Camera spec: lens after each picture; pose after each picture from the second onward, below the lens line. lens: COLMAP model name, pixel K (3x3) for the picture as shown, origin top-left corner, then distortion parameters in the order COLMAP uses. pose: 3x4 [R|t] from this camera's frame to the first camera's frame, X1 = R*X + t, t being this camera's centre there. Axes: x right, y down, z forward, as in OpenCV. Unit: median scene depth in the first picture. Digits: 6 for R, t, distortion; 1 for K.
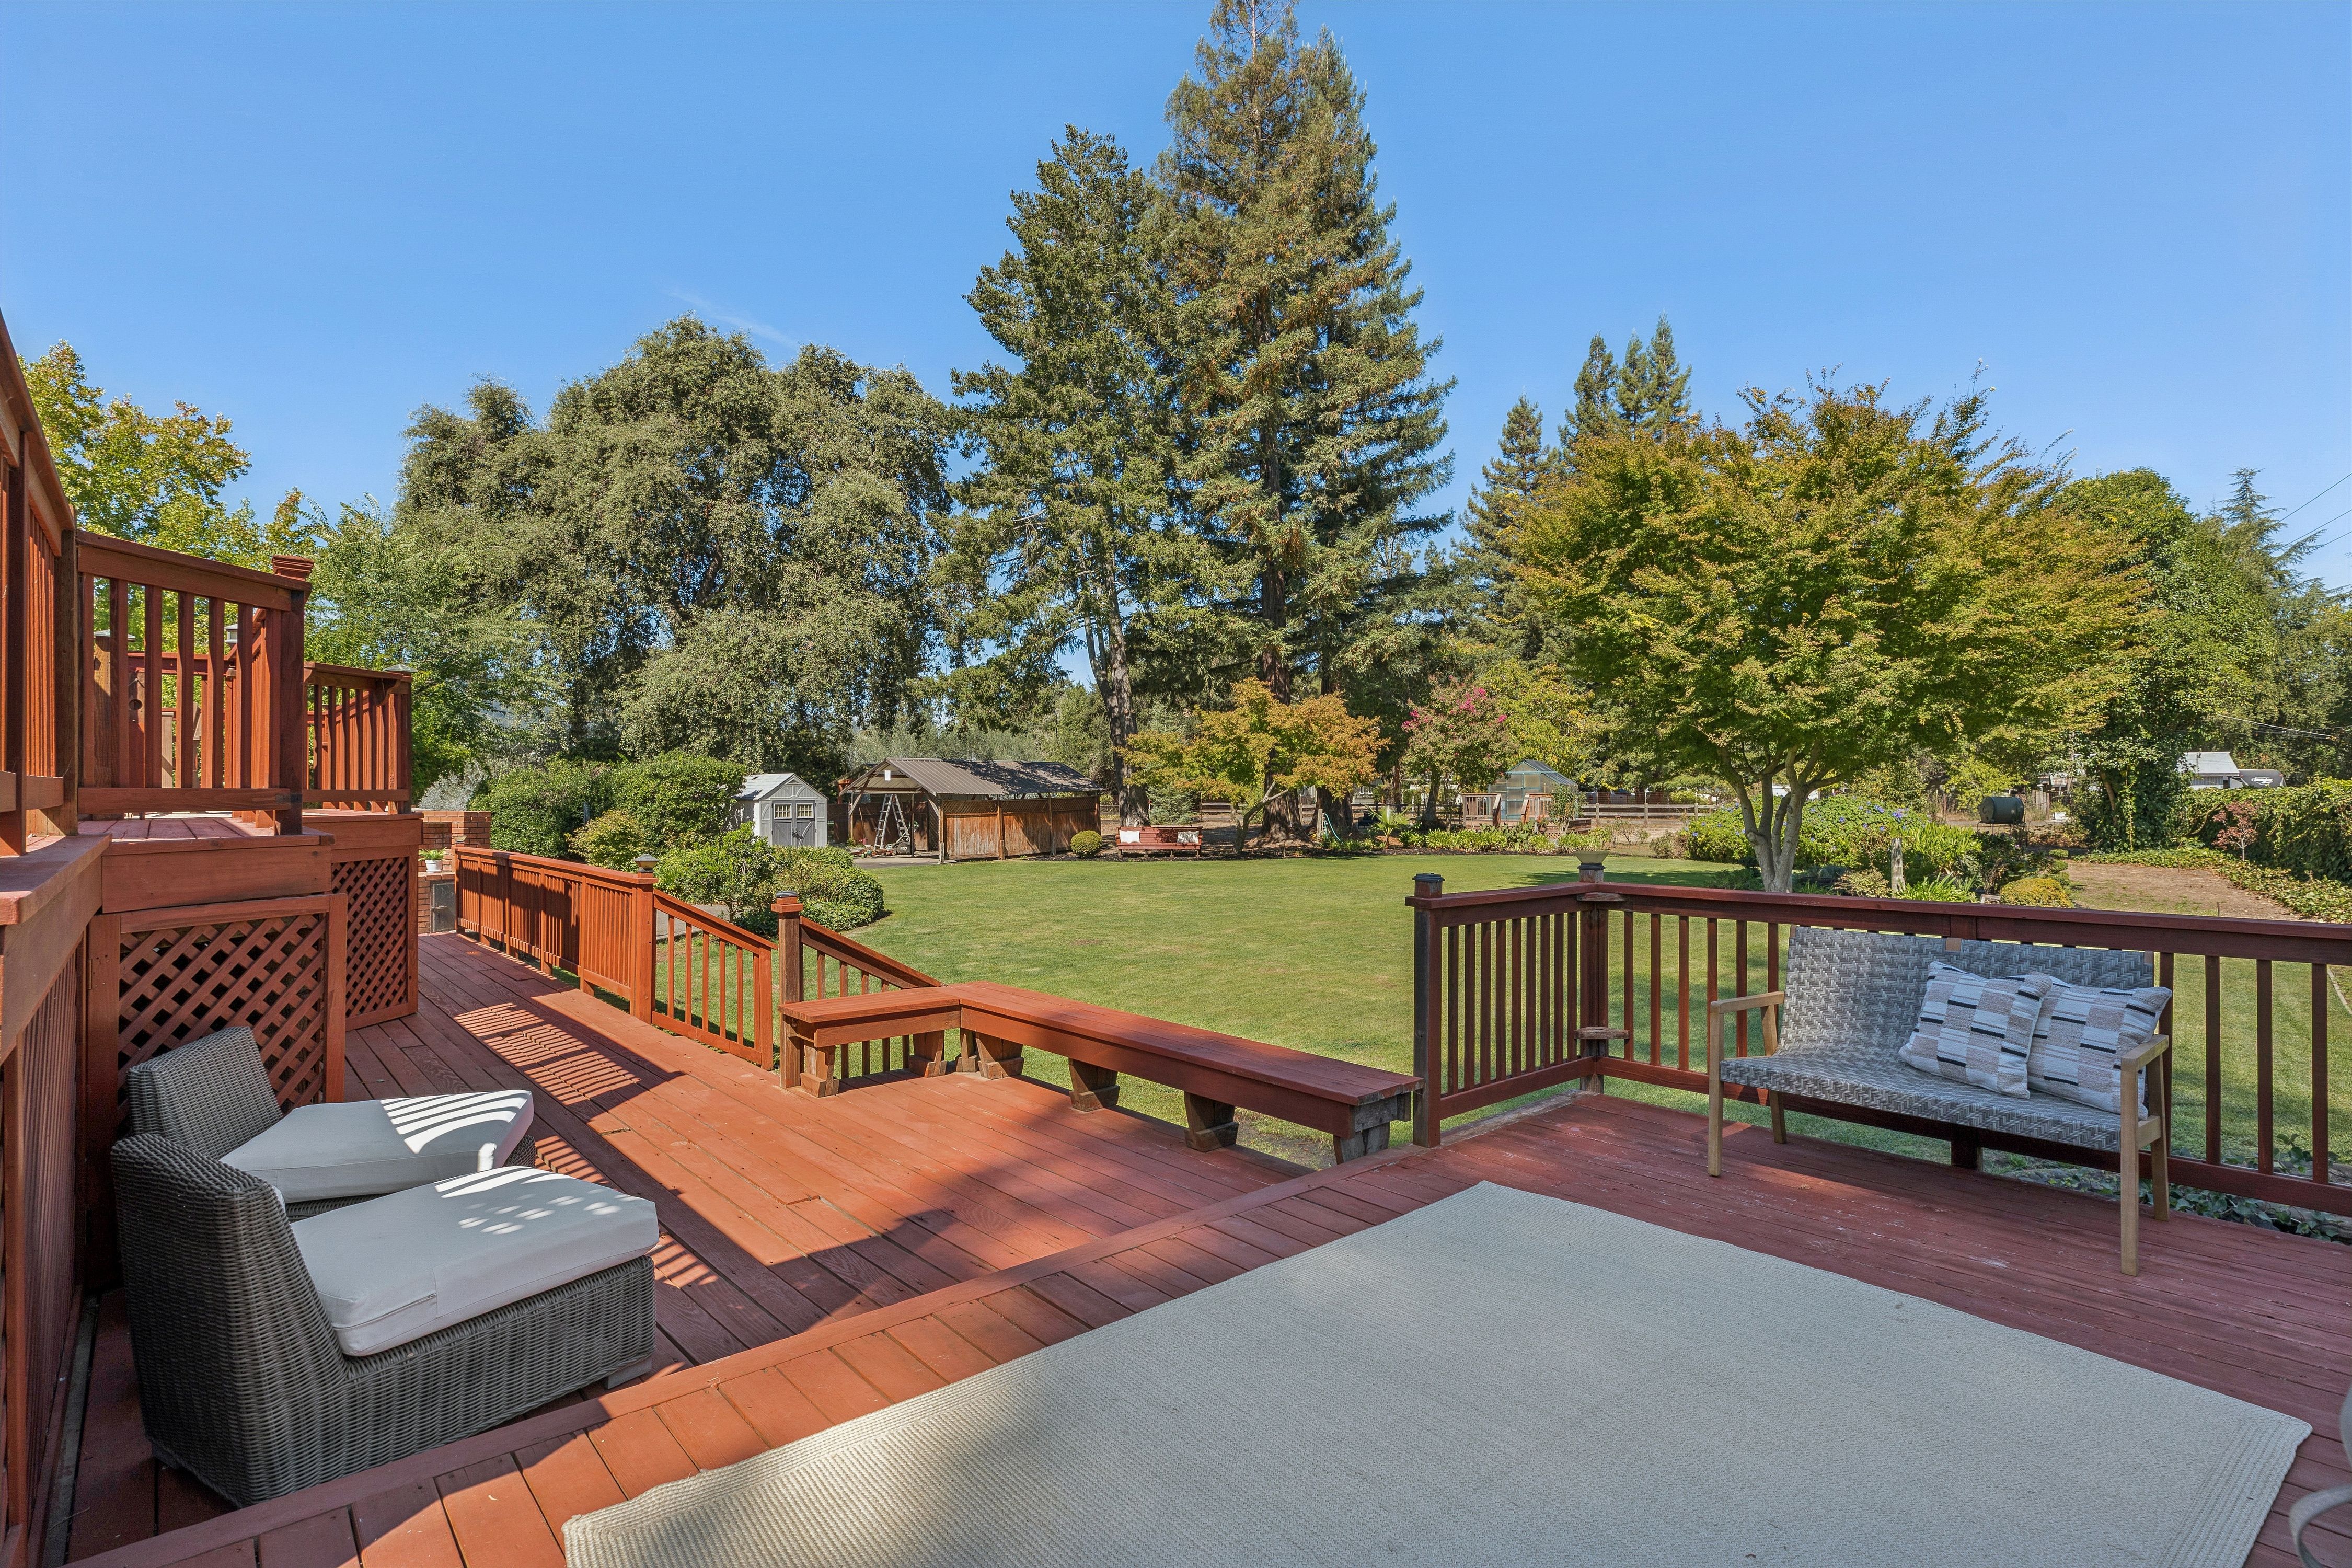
lens RADIAL K [[1182.8, 0, 1170.6], [0, 1182.8, 779.1], [0, 0, 1]] dist [0.000406, 0.000976]
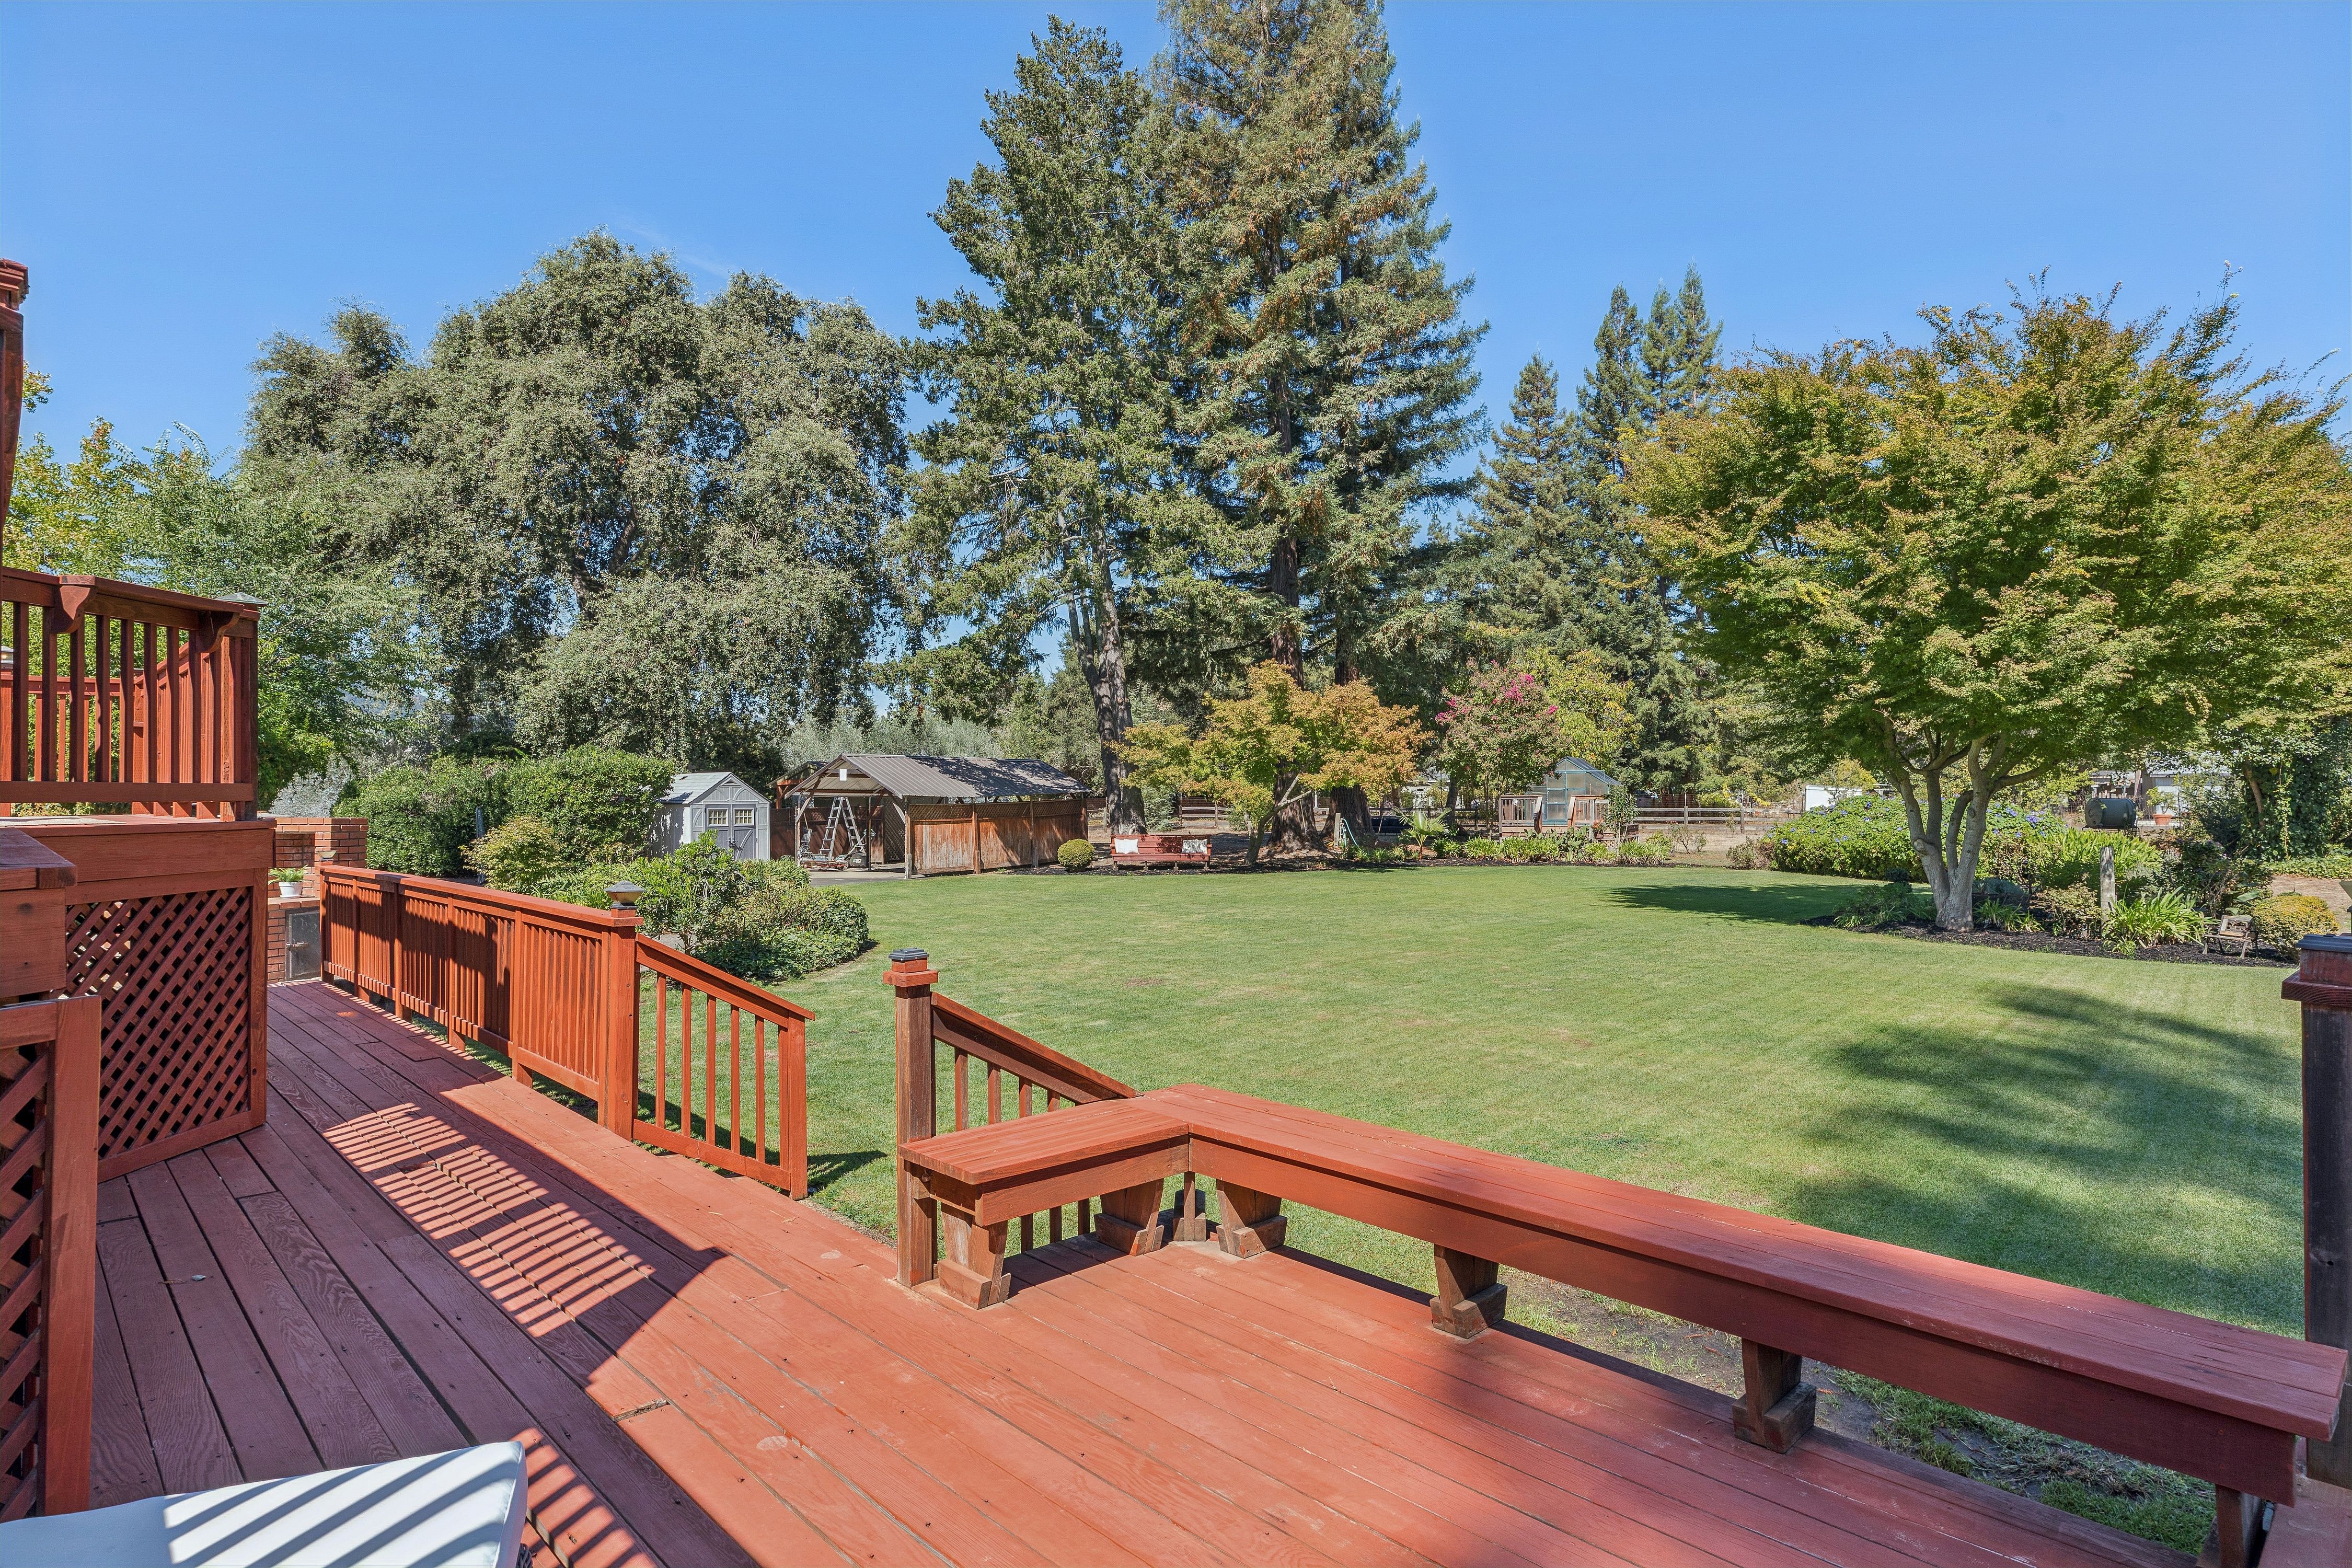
lens RADIAL K [[1241.7, 0, 1139.4], [0, 1241.7, 779.9], [0, 0, 1]] dist [0.006573, 0.001235]
pose [[0.999100, -0.000763, 0.042410, -0.063053], [0.000873, 0.999996, -0.002577, 0.003028], [-0.042408, 0.002612, 0.999097, 0.099967]]
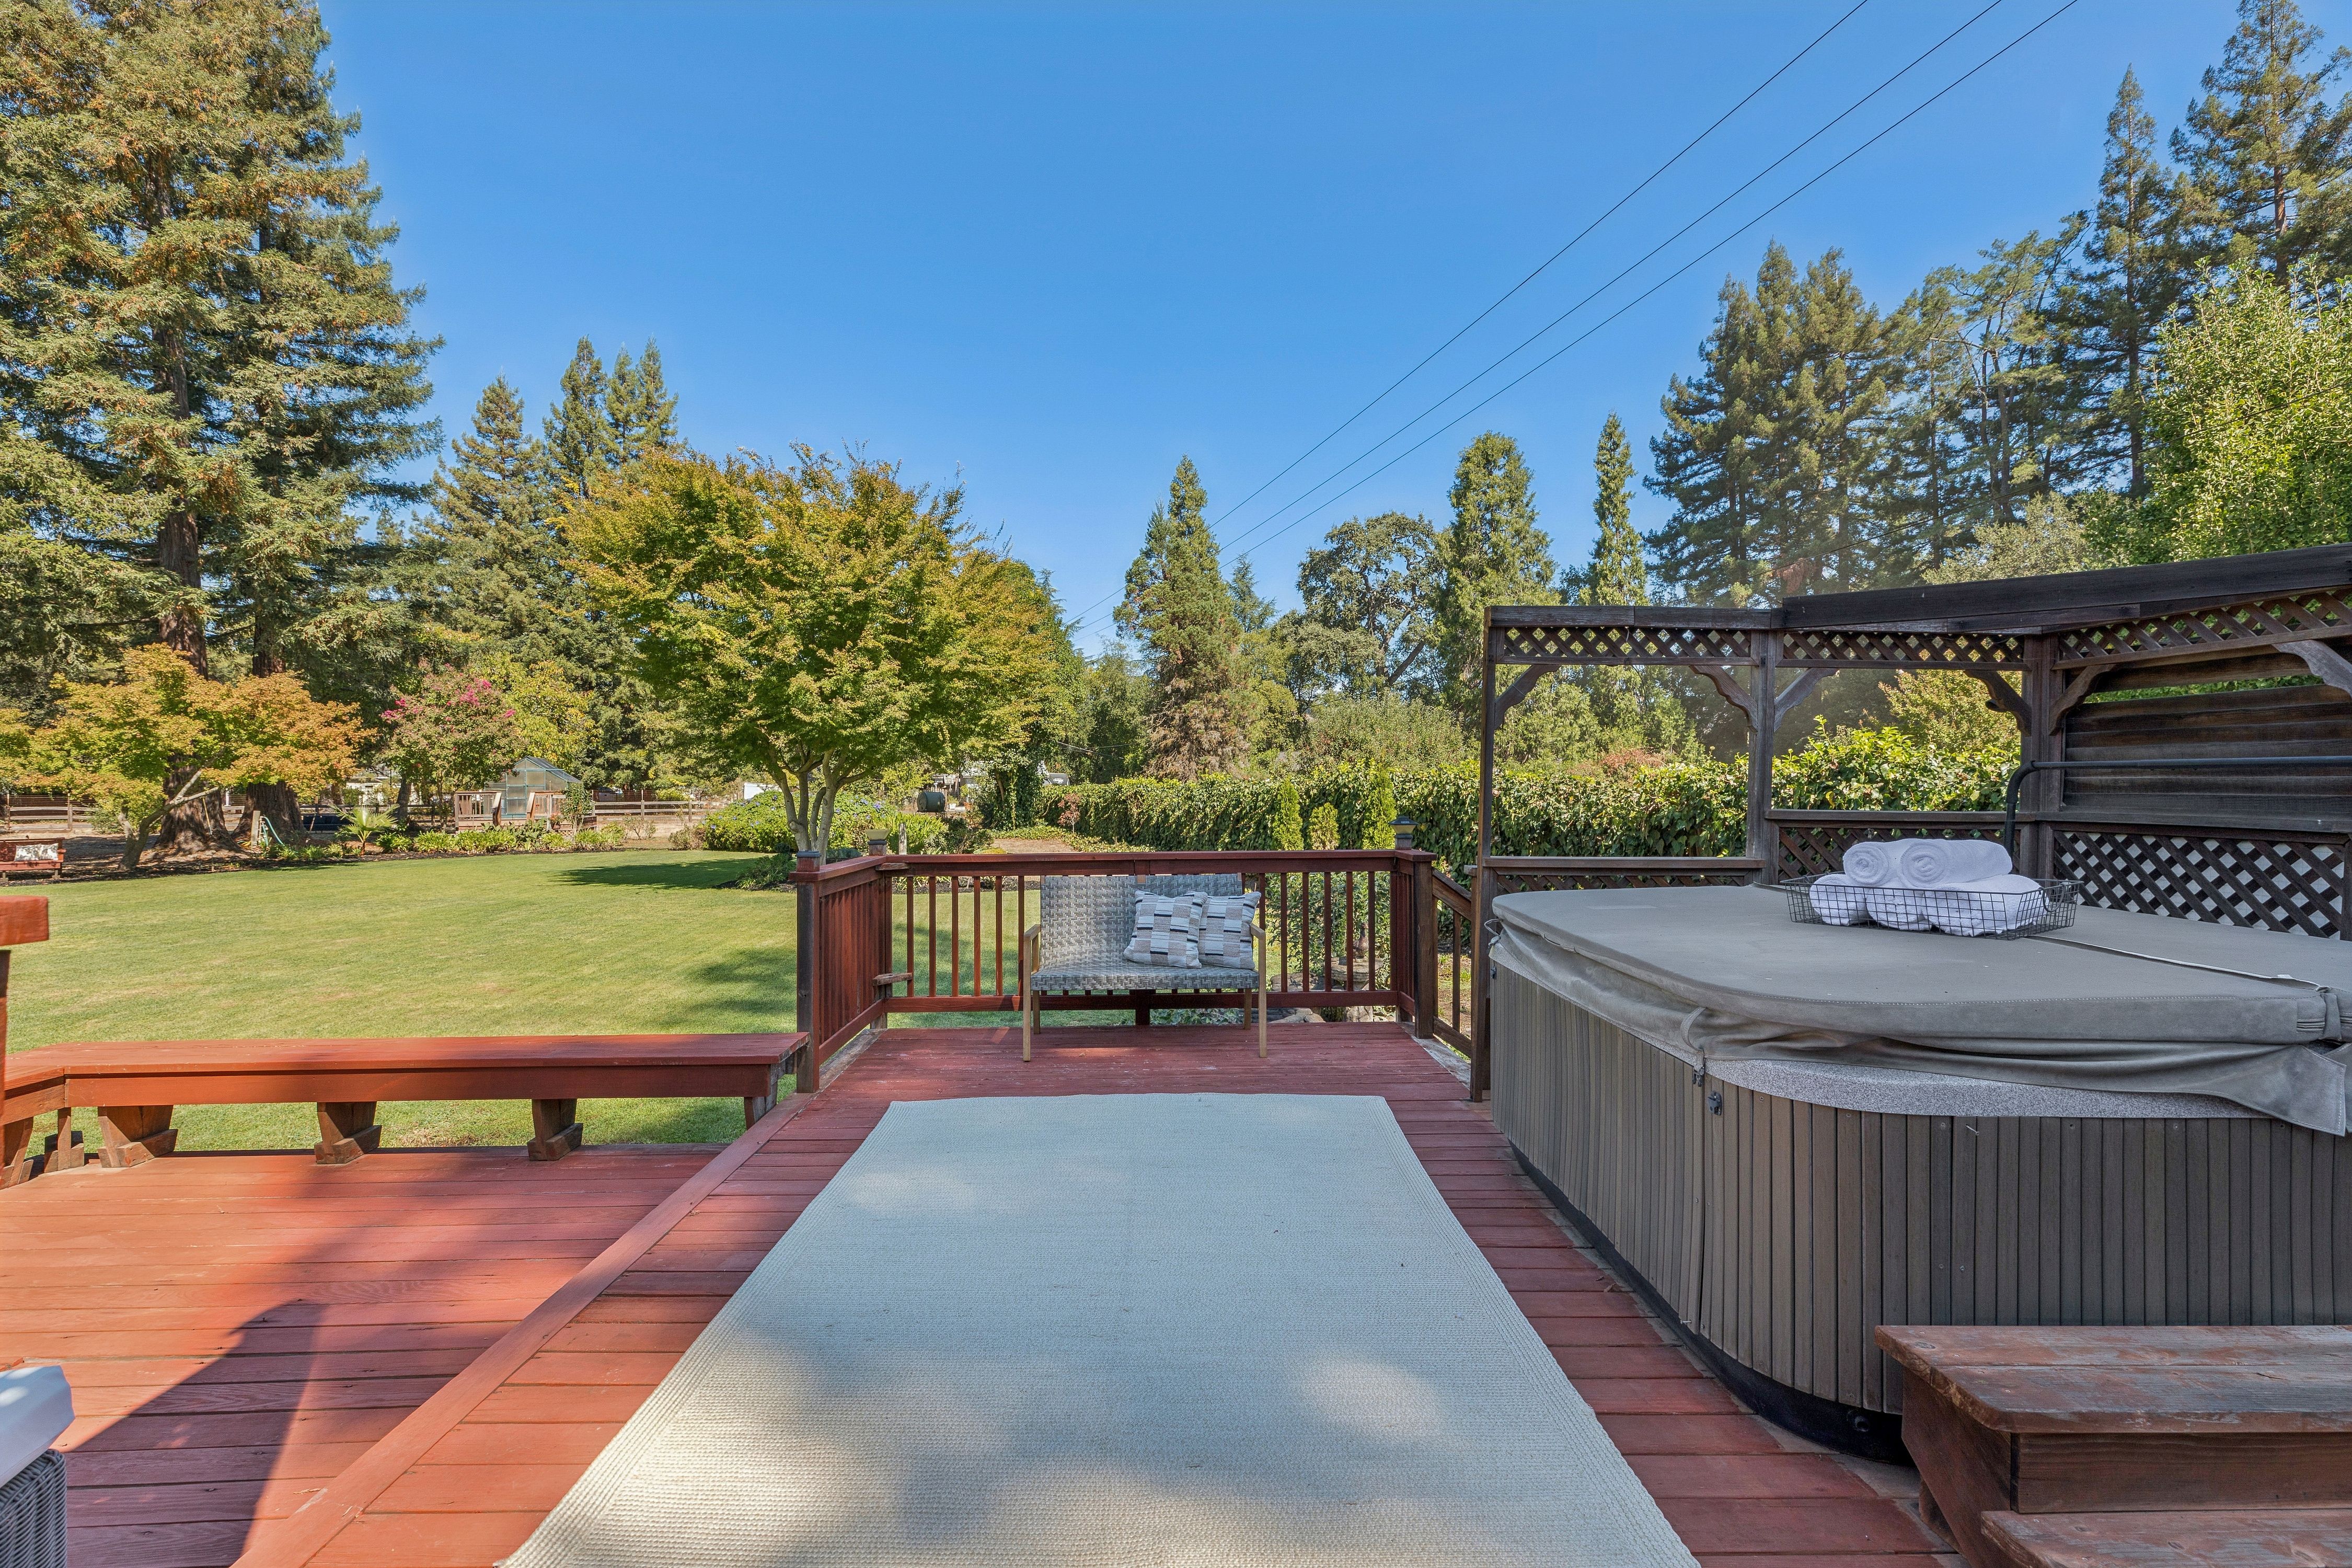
lens RADIAL K [[1097.1, 0, 1182.2], [0, 1097.1, 788.2], [0, 0, 1]] dist [0.012848, -0.001778]
pose [[0.626588, -0.002186, 0.779347, -0.075978], [-0.003453, 0.999978, 0.005580, 0.002847], [-0.779343, -0.006188, 0.626567, 0.014161]]
